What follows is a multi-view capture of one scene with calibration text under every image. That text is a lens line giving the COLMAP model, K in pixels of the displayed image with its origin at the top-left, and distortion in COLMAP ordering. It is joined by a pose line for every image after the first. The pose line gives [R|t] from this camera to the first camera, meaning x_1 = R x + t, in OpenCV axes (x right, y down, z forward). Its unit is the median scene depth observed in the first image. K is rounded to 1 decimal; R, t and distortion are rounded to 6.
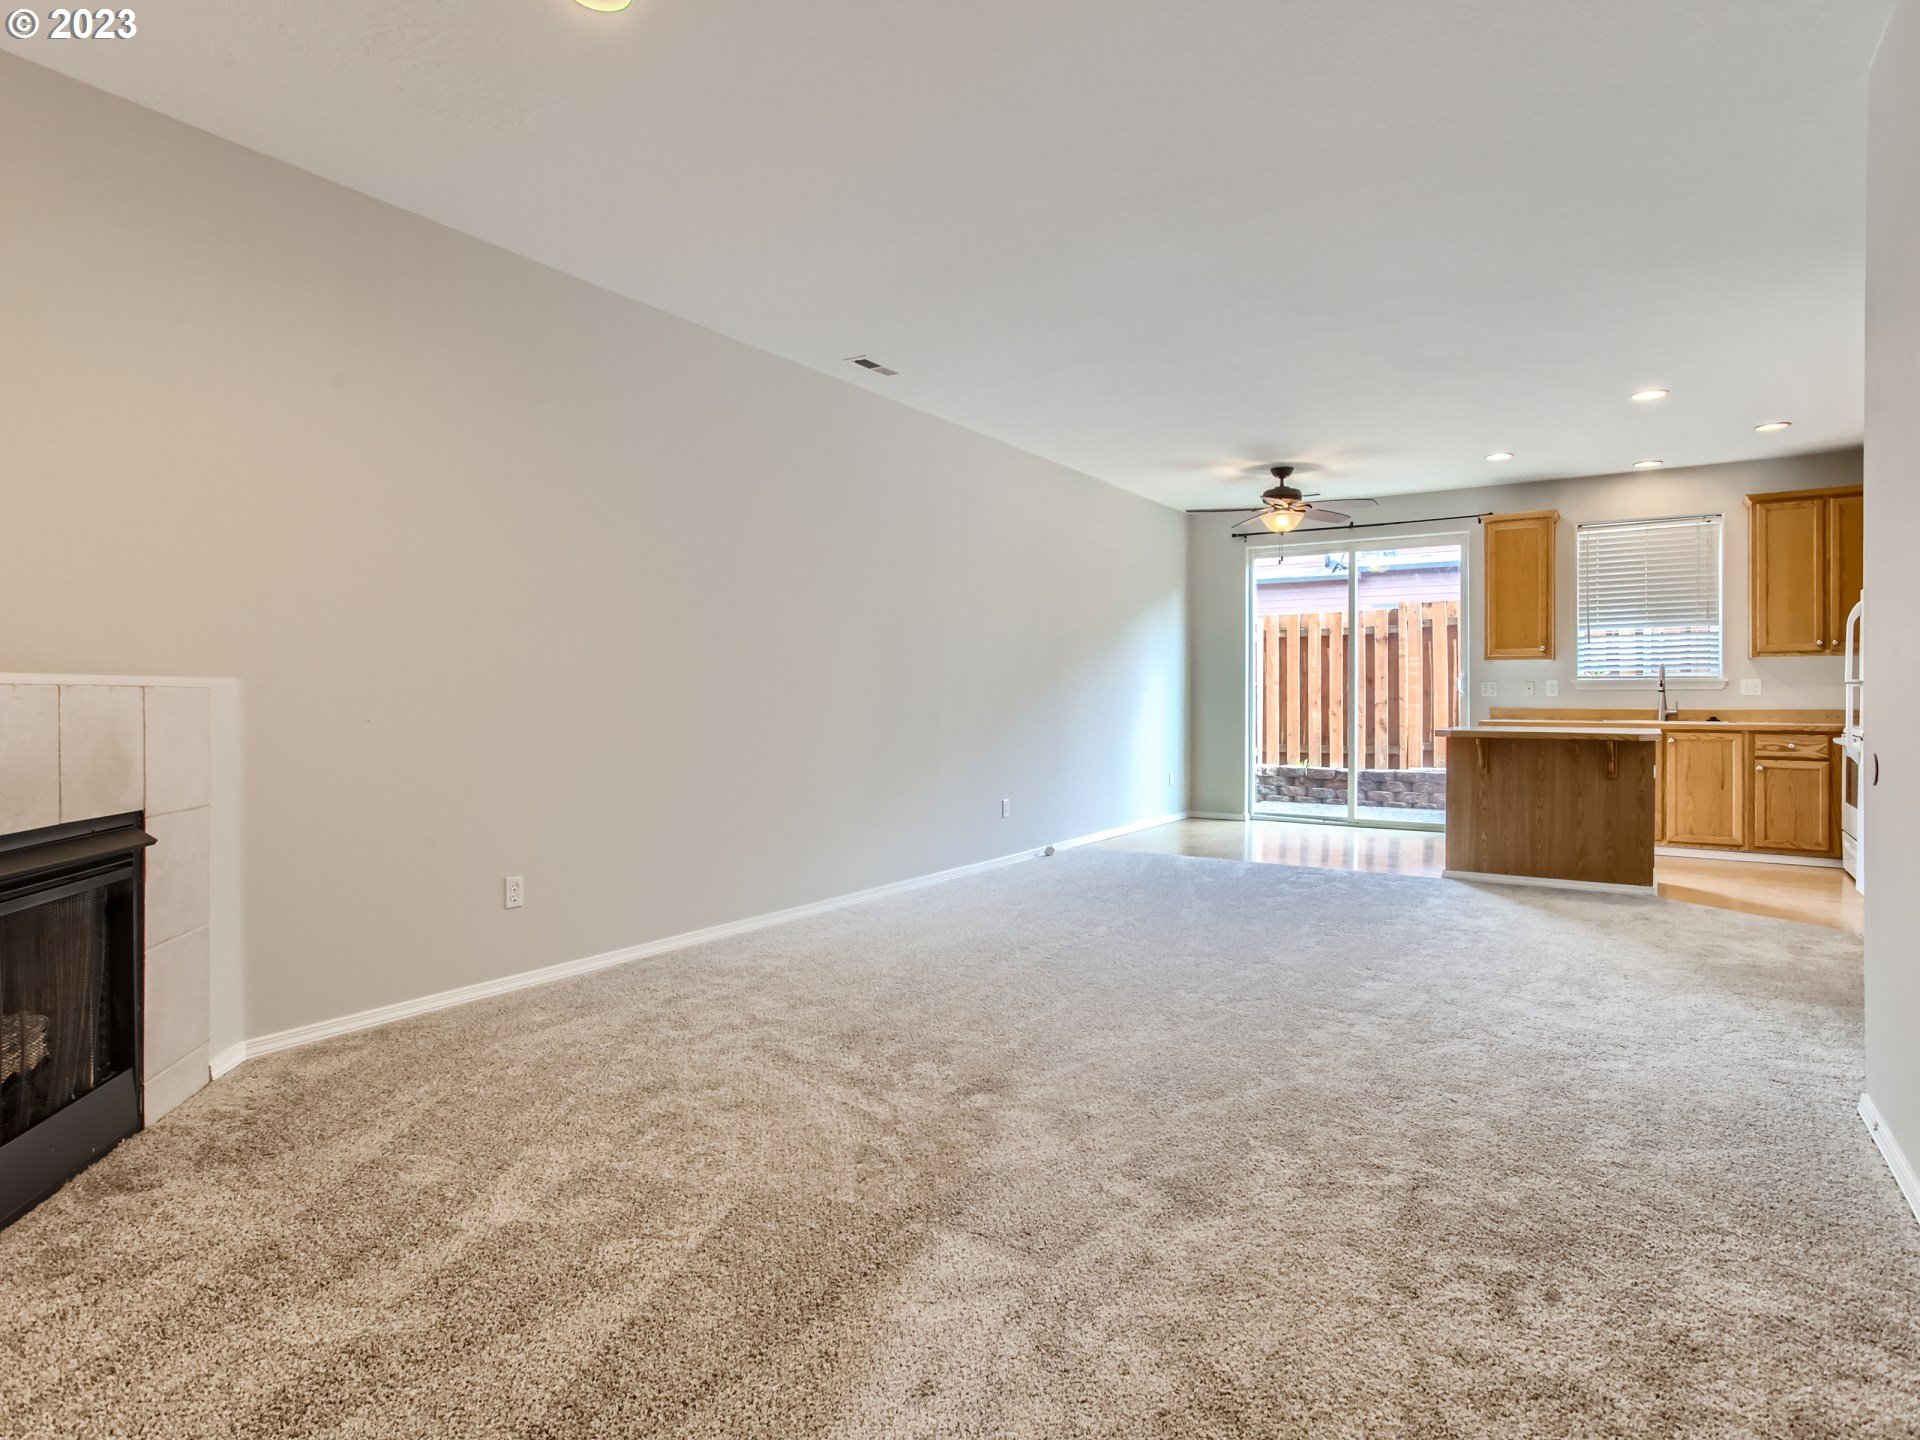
lens RADIAL K [[1063.3, 0, 962.7], [0, 1063.3, 709.0], [0, 0, 1]] dist [-0.038668, 0.024547]
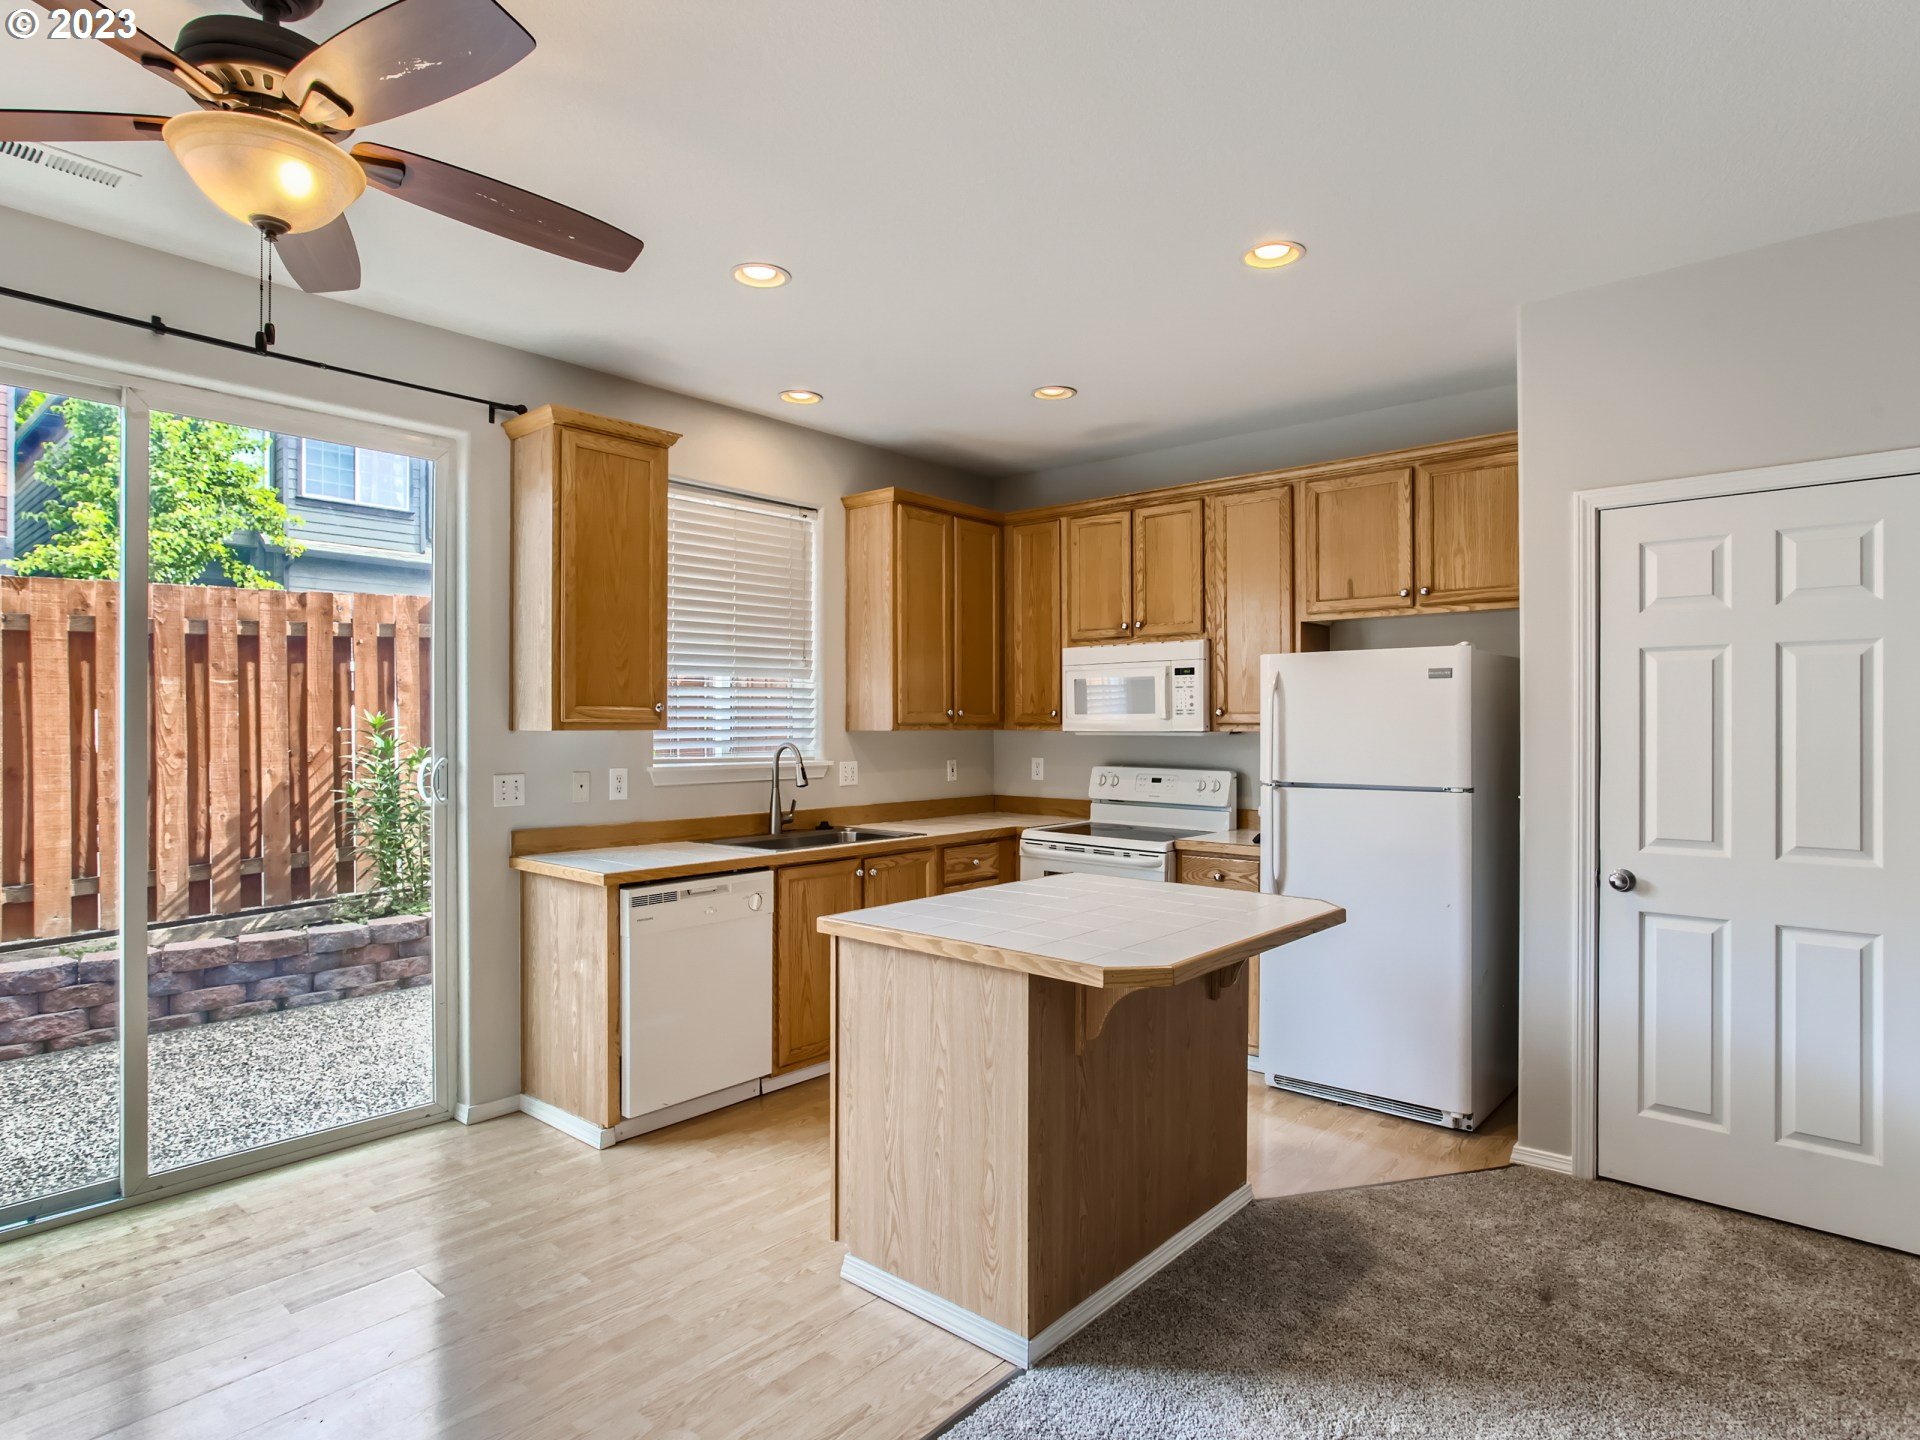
lens RADIAL K [[1063.3, 0, 943.4], [0, 1063.3, 726.9], [0, 0, 1]] dist [-0.038668, 0.024547]
pose [[0.146088, 0.001042, 0.989271, 0.074606], [0.010580, 0.999941, -0.002615, -0.042439], [-0.989215, 0.010848, 0.146068, 0.737215]]
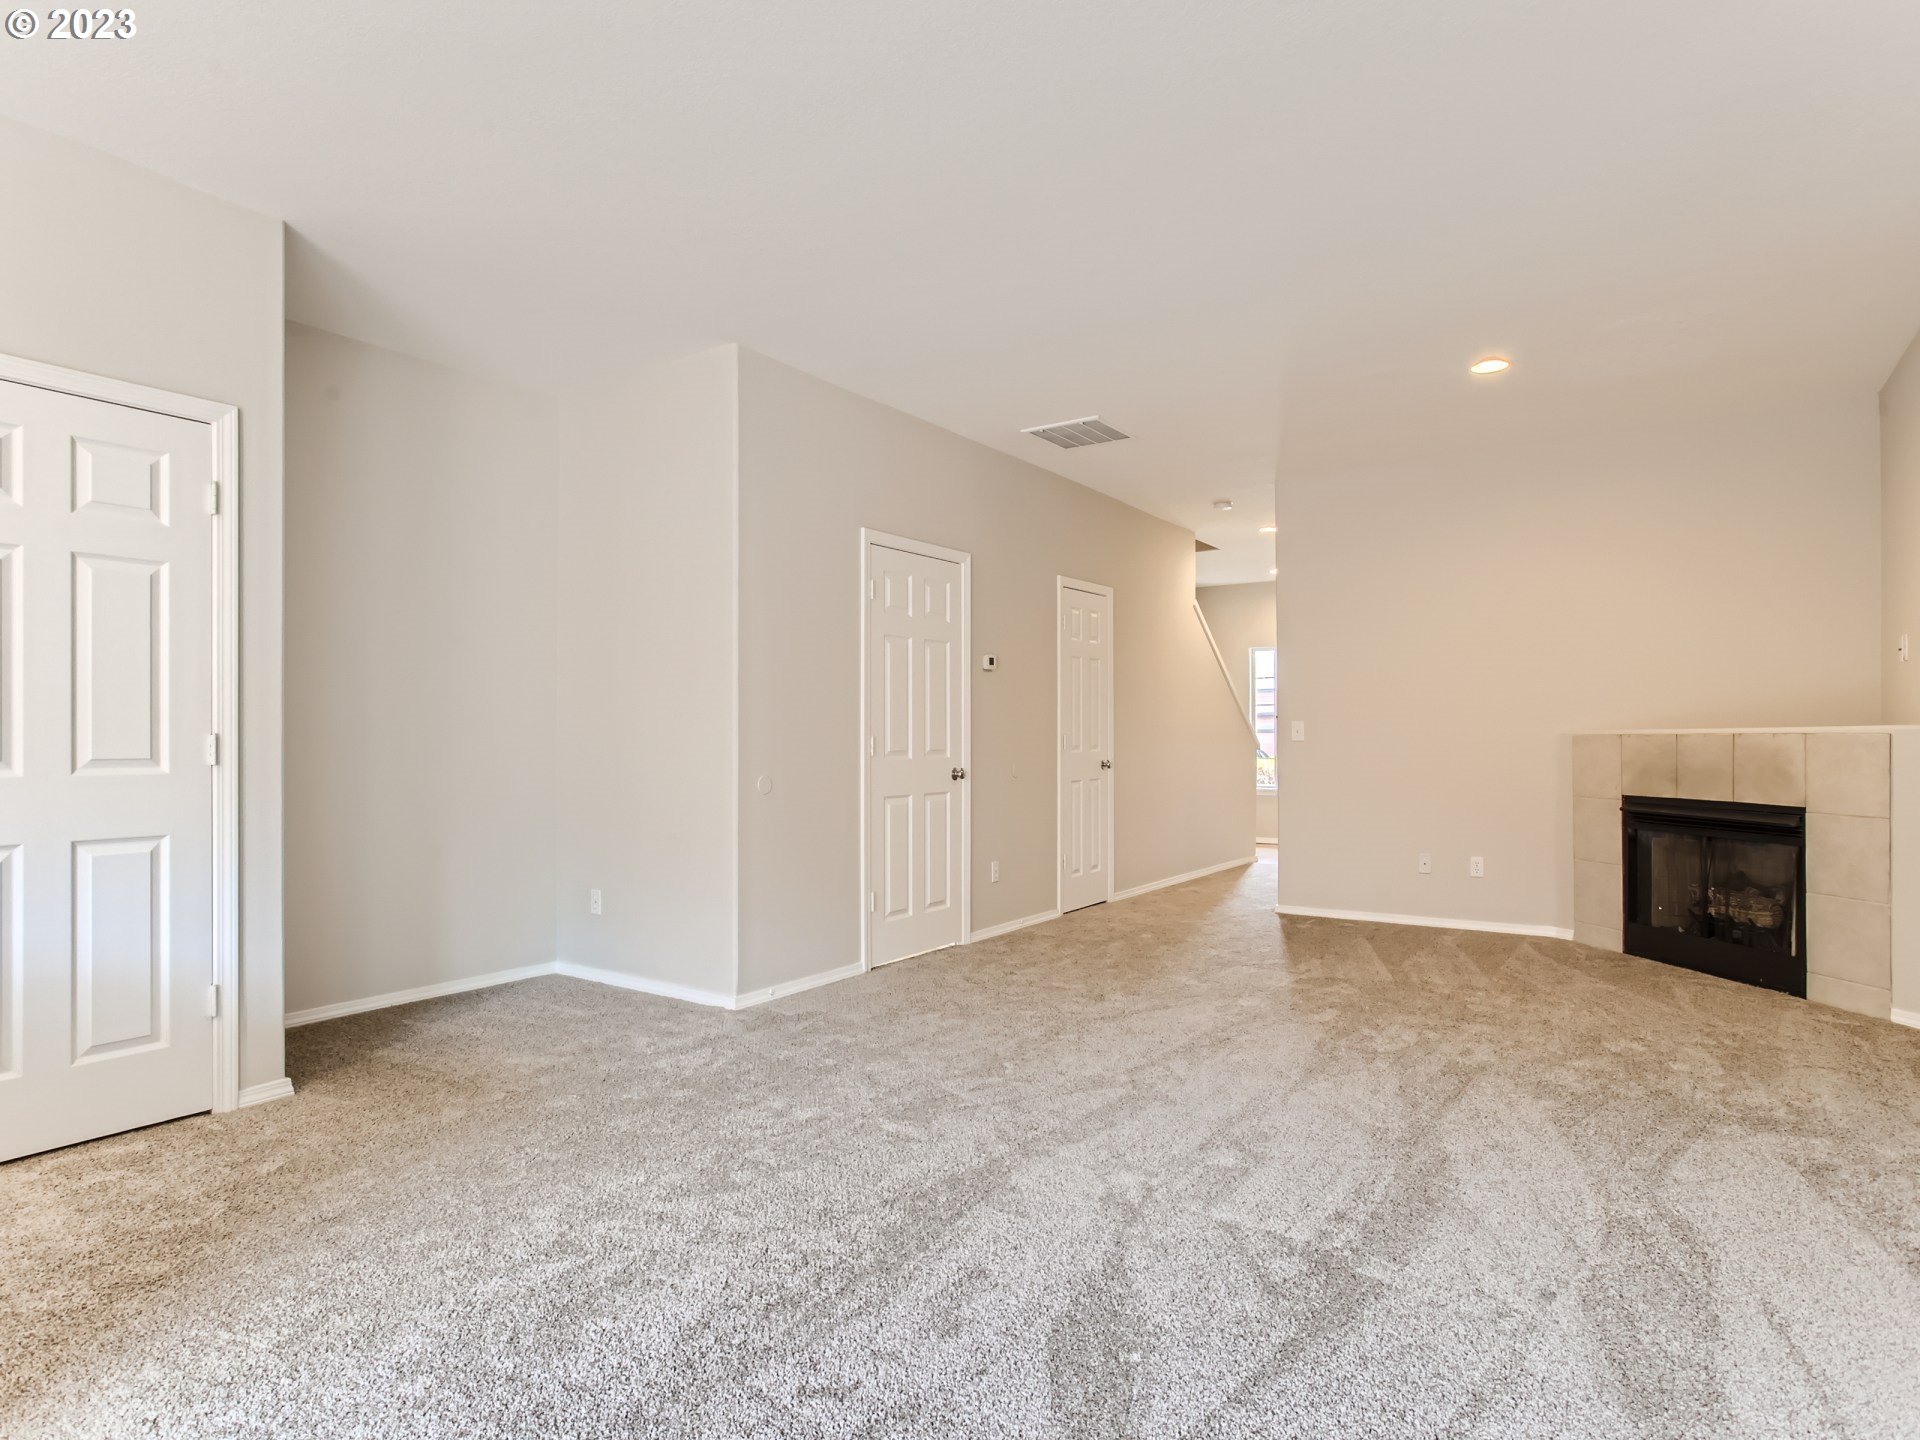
lens RADIAL K [[1063.3, 0, 967.9], [0, 1063.3, 736.7], [0, 0, 1]] dist [-0.038668, 0.024547]
pose [[-0.999782, 0.003397, 0.020601, 0.161079], [0.003586, 0.999952, 0.009156, -0.011173], [-0.020569, 0.009228, -0.999746, 0.844938]]
